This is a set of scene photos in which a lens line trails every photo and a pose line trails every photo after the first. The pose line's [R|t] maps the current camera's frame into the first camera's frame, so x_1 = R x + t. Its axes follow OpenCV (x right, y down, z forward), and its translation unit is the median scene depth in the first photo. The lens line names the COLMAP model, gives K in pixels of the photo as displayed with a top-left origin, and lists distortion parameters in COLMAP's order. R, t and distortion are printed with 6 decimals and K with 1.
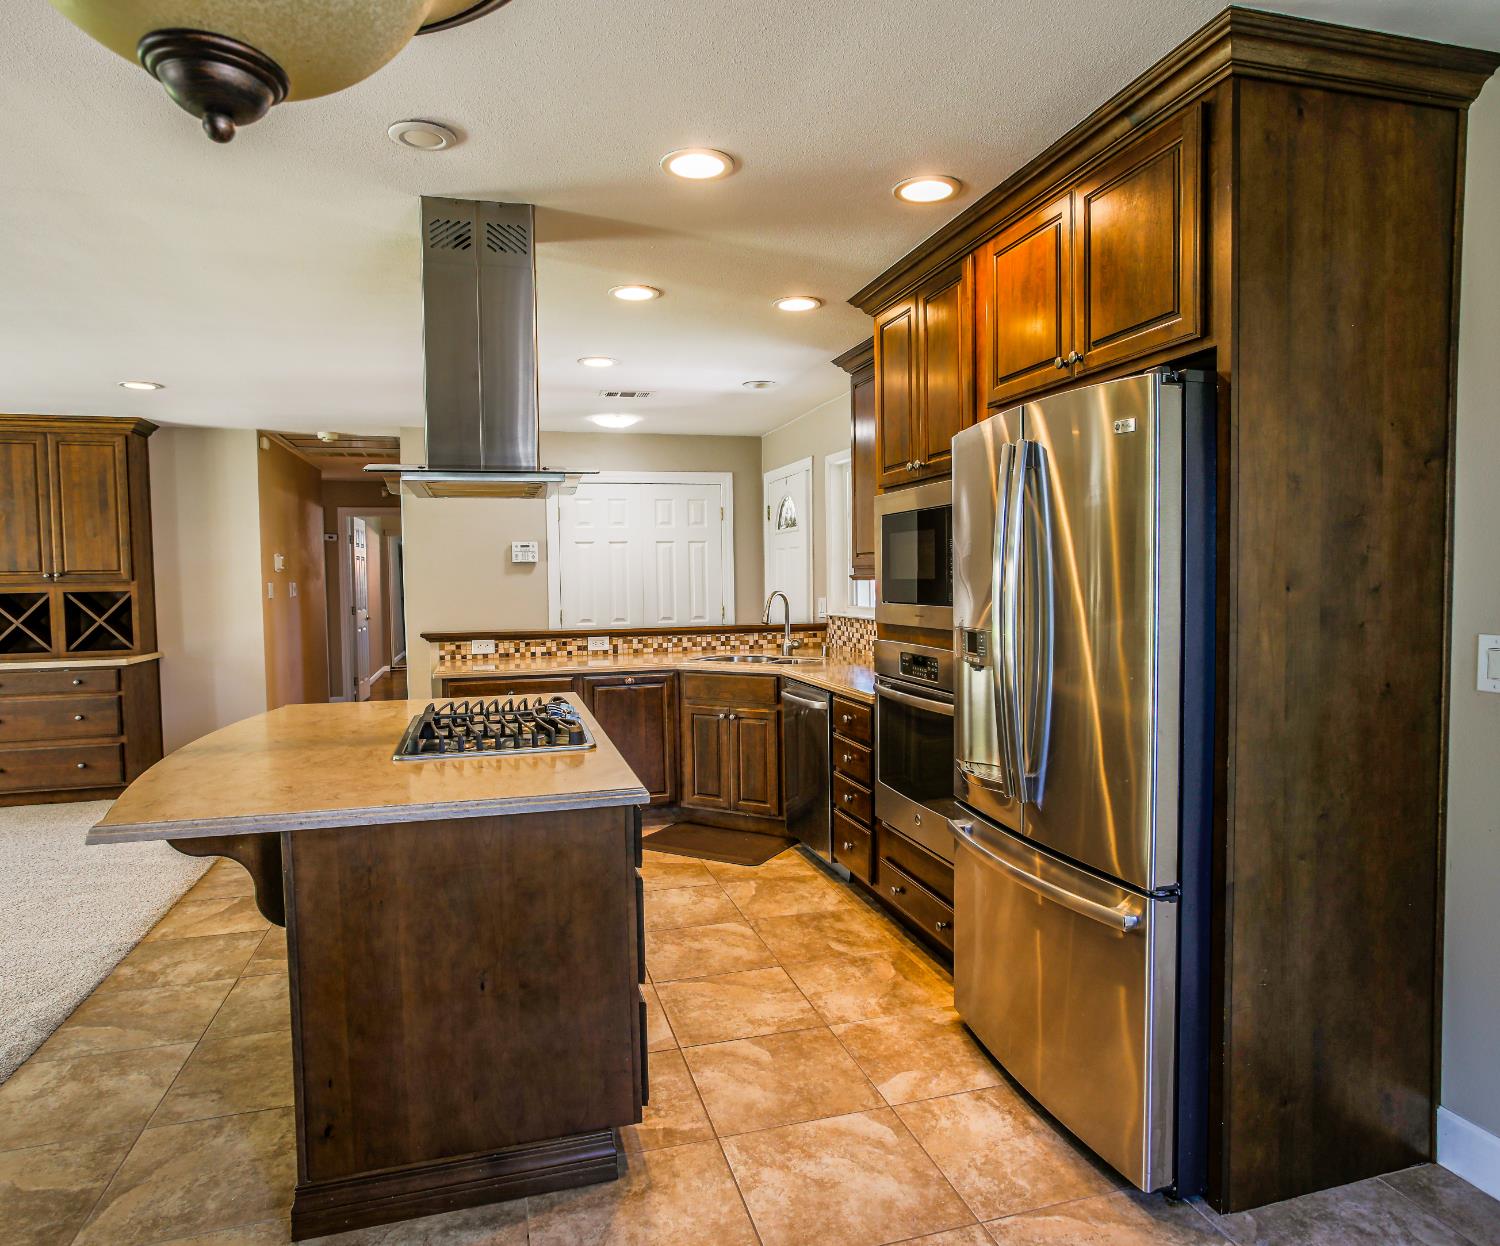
lens RADIAL K [[927.4, 0, 753.9], [0, 927.4, 622.4], [0, 0, 1]] dist [-0.055426, 0.038547]
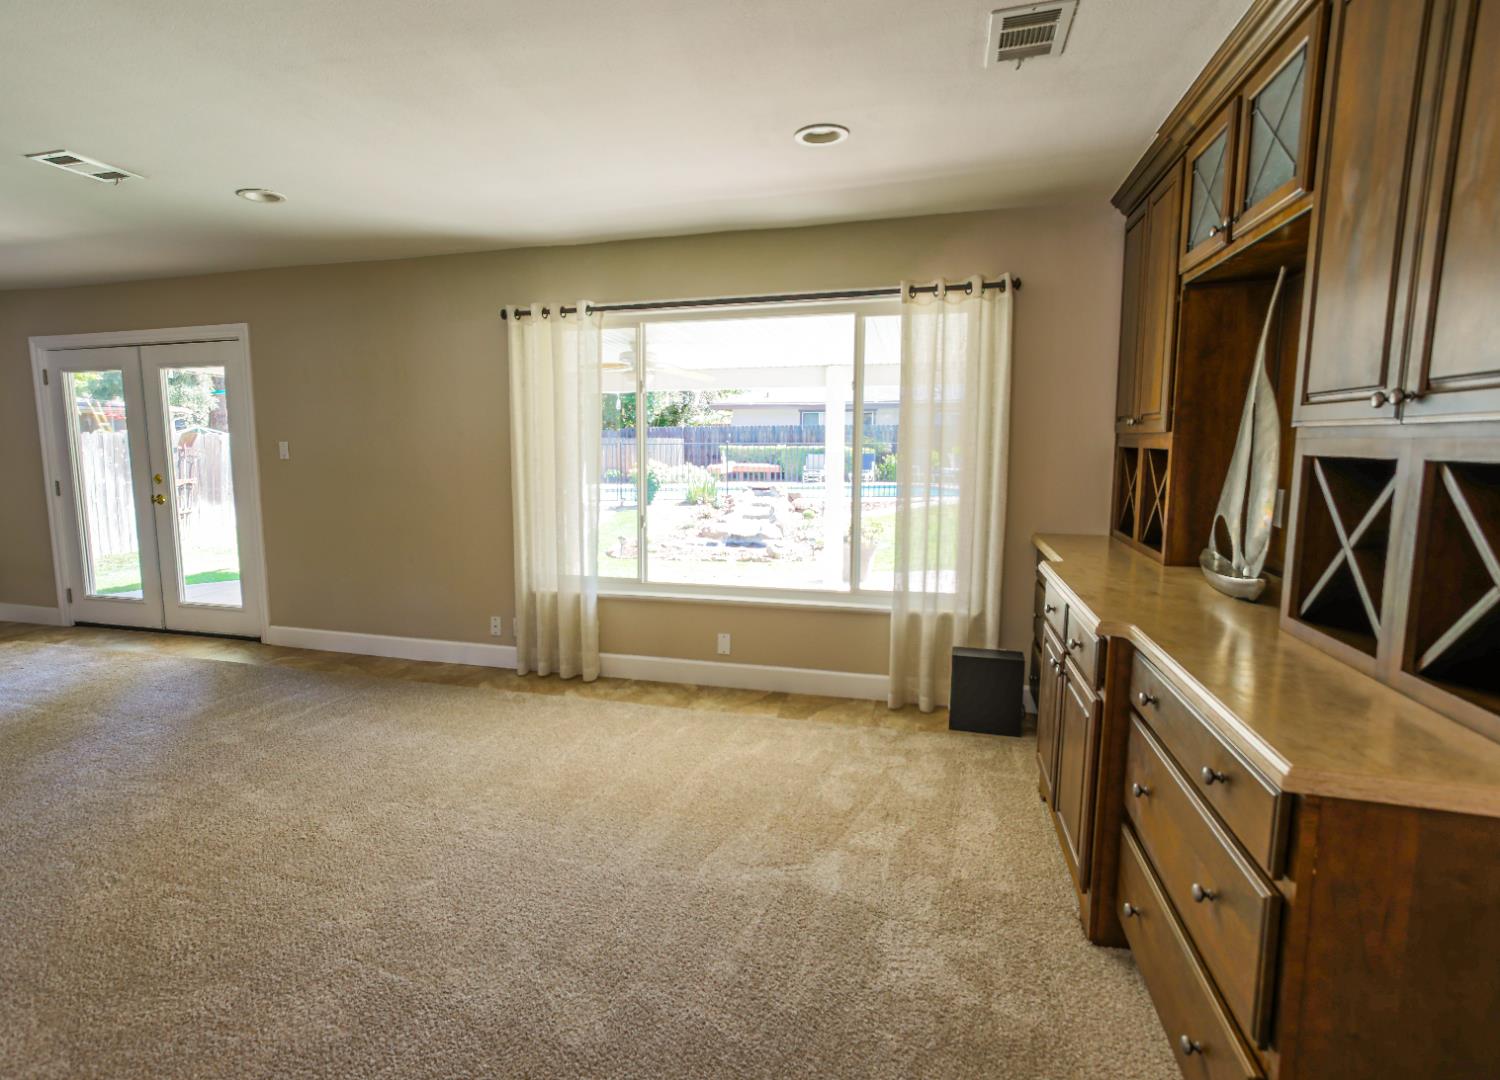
lens RADIAL K [[800.5, 0, 670.1], [0, 800.5, 538.9], [0, 0, 1]] dist [-0.001232, 0.000478]
pose [[-0.556276, 0.119802, -0.822316, -0.955609], [-0.030816, 0.985899, 0.164480, -0.093176], [0.830426, 0.116837, -0.544740, 2.078775]]
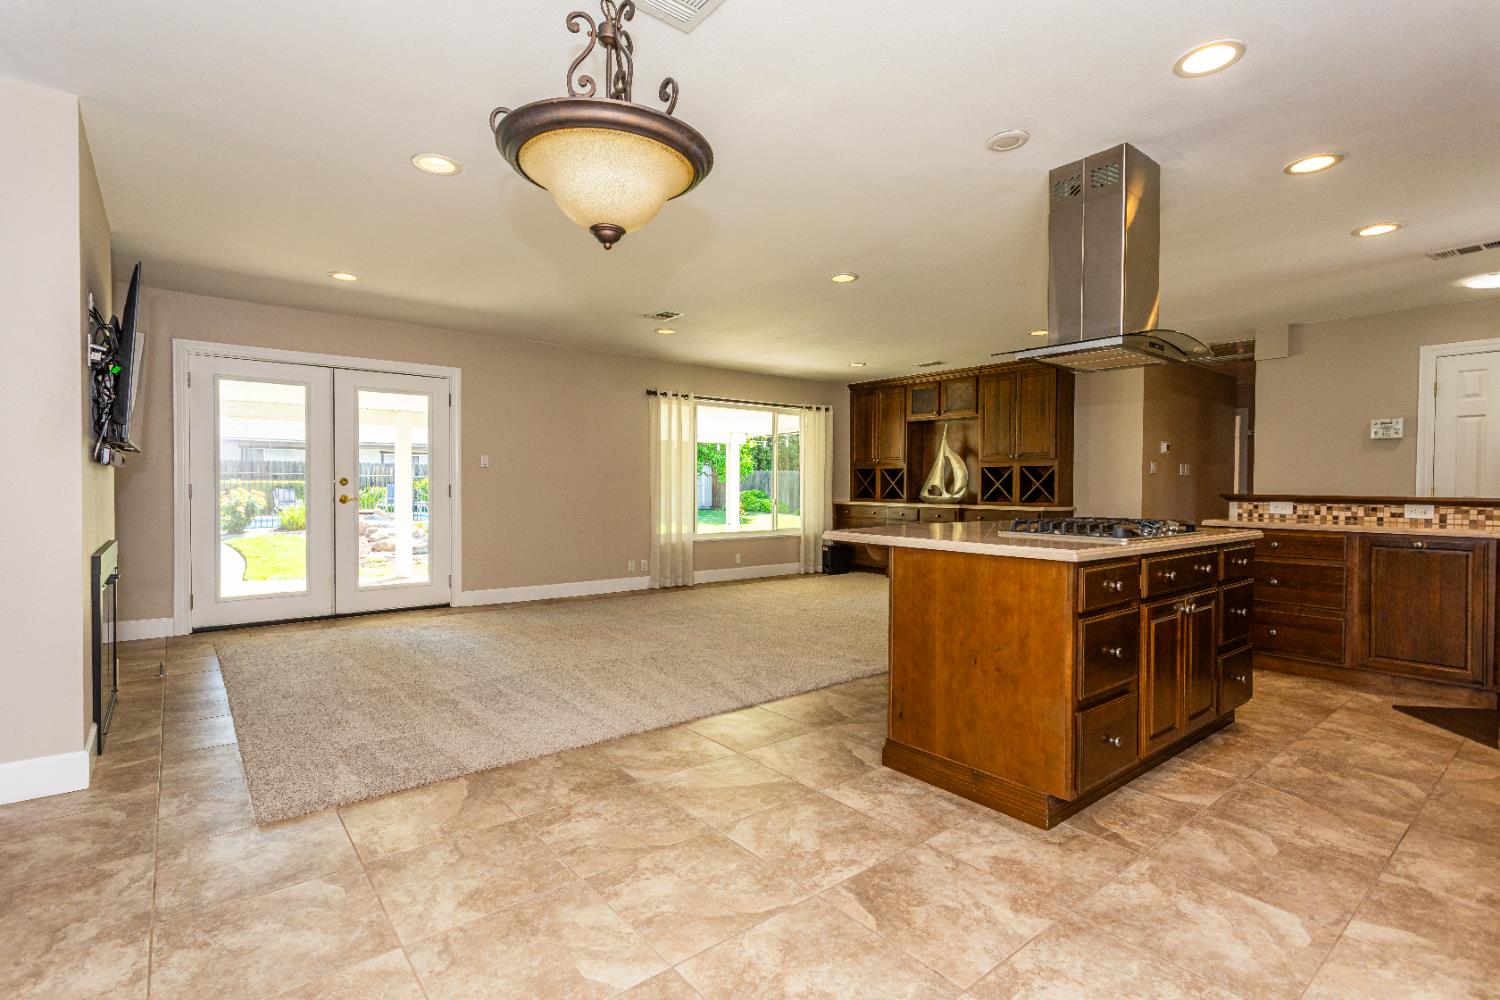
lens RADIAL K [[702.3, 0, 750.0], [0, 702.3, 500.0], [0, 0, 1]] dist [0.005982, 0.000476]
pose [[0.391277, 0.035832, -0.919575, 0.508784], [-0.060652, 0.998073, 0.013083, 0.090825], [0.918272, 0.050655, 0.392696, 0.101325]]
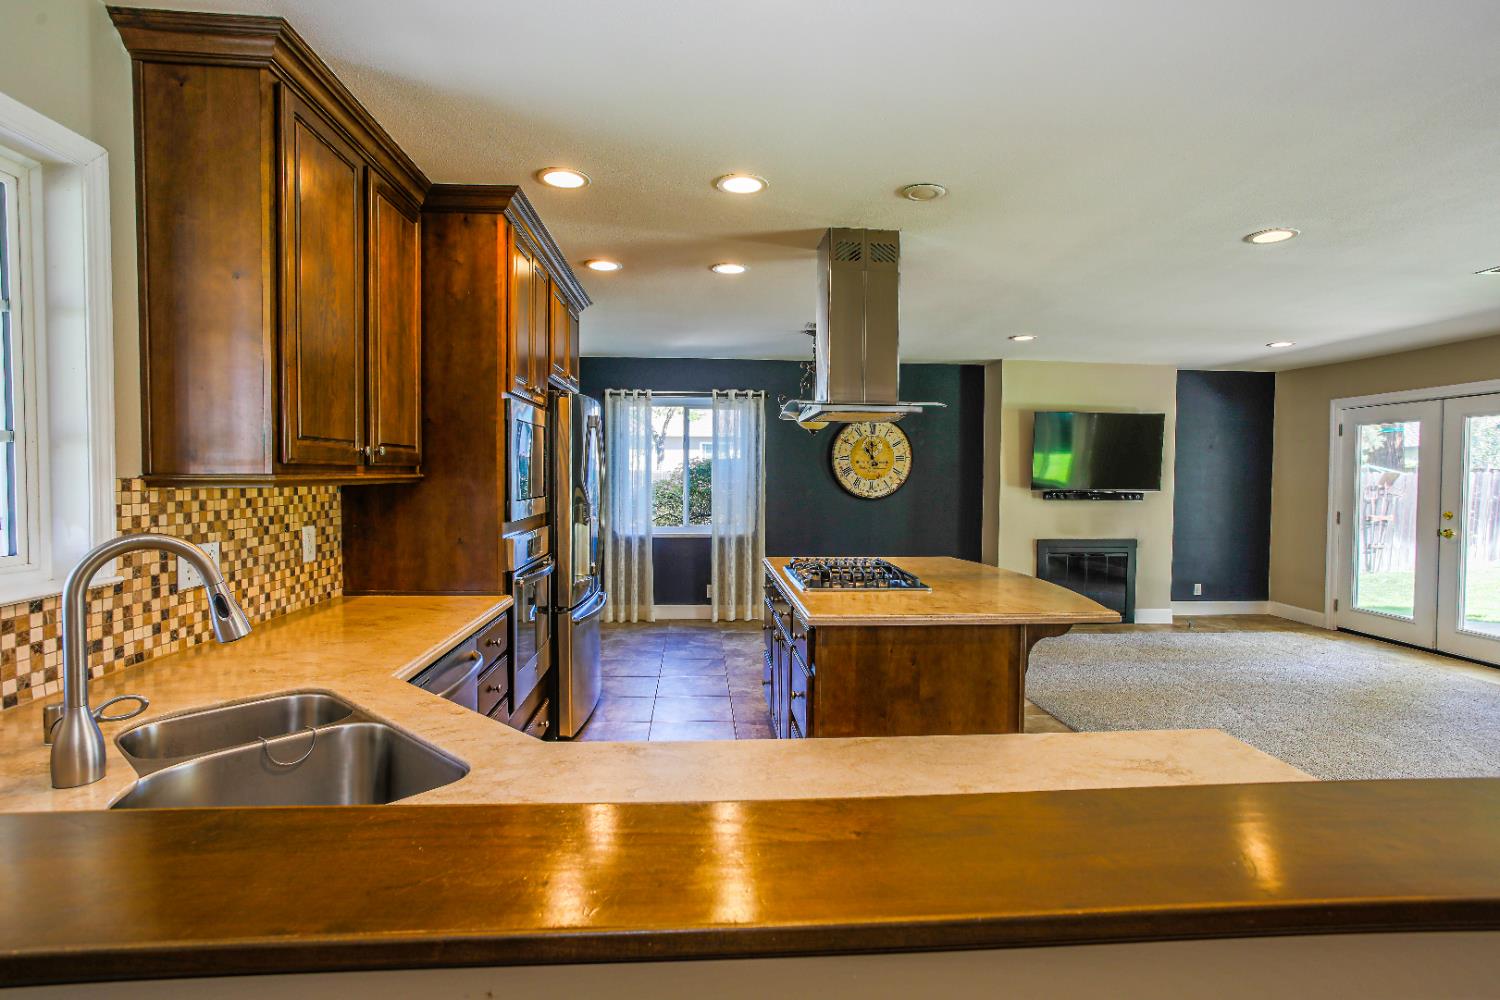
lens RADIAL K [[744.3, 0, 748.2], [0, 744.3, 495.4], [0, 0, 1]] dist [-0.054108, 0.036531]
pose [[-0.977726, -0.000809, 0.209883, -0.392560], [0.015688, 0.996914, 0.076923, -0.117153], [-0.209297, 0.078502, -0.974696, 2.318482]]
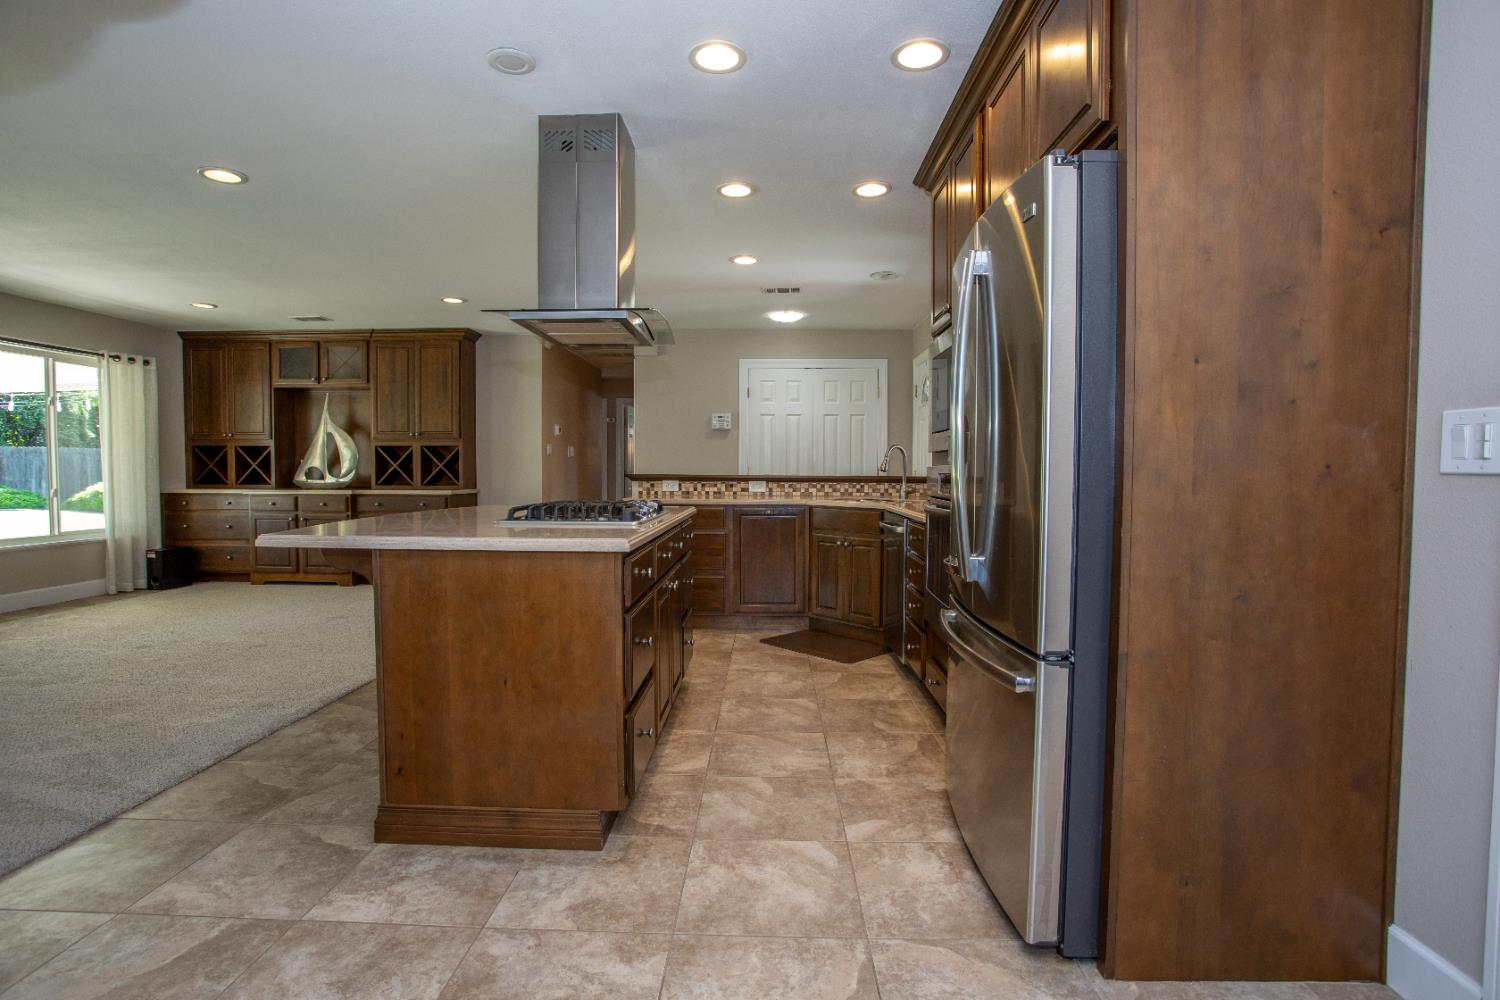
lens RADIAL K [[725.9, 0, 745.4], [0, 725.9, 499.6], [0, 0, 1]] dist [-0.074371, 0.031941]
pose [[0.951358, 0.030377, -0.306587, 0.256913], [-0.033439, 0.999430, -0.004739, 0.095535], [0.306268, 0.014761, 0.951831, 0.089054]]
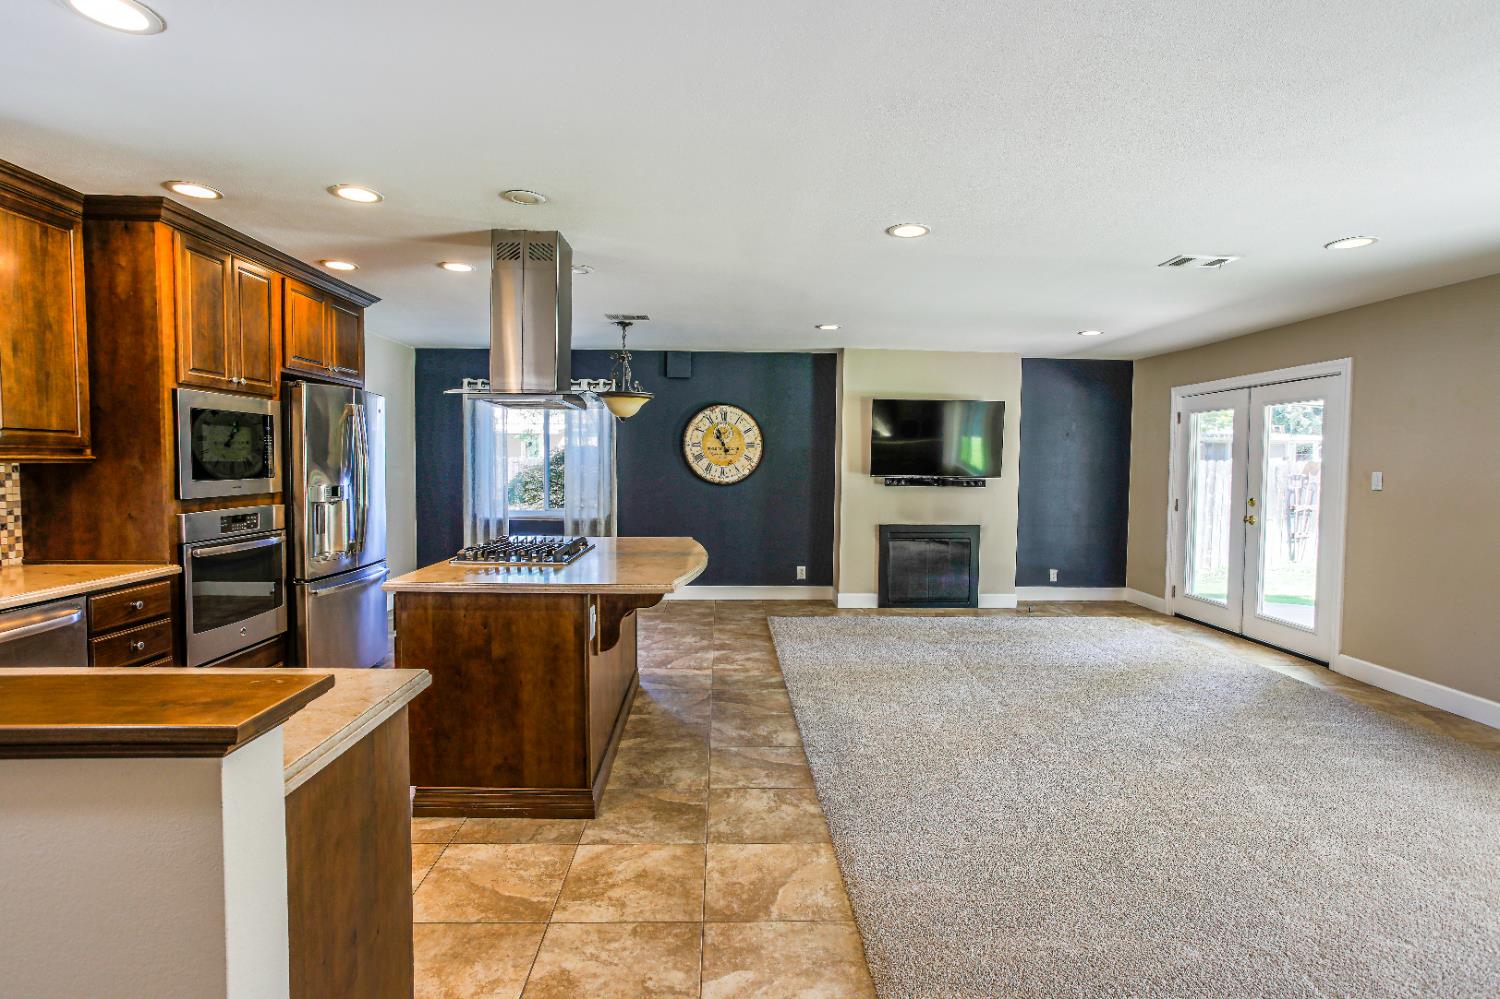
lens RADIAL K [[744.3, 0, 748.2], [0, 744.3, 494.9], [0, 0, 1]] dist [-0.054108, 0.036531]
pose [[-0.970943, -0.007937, 0.239178, -1.014022], [0.014249, 0.995759, 0.090891, -0.102859], [-0.238885, 0.091658, -0.966712, 2.271440]]
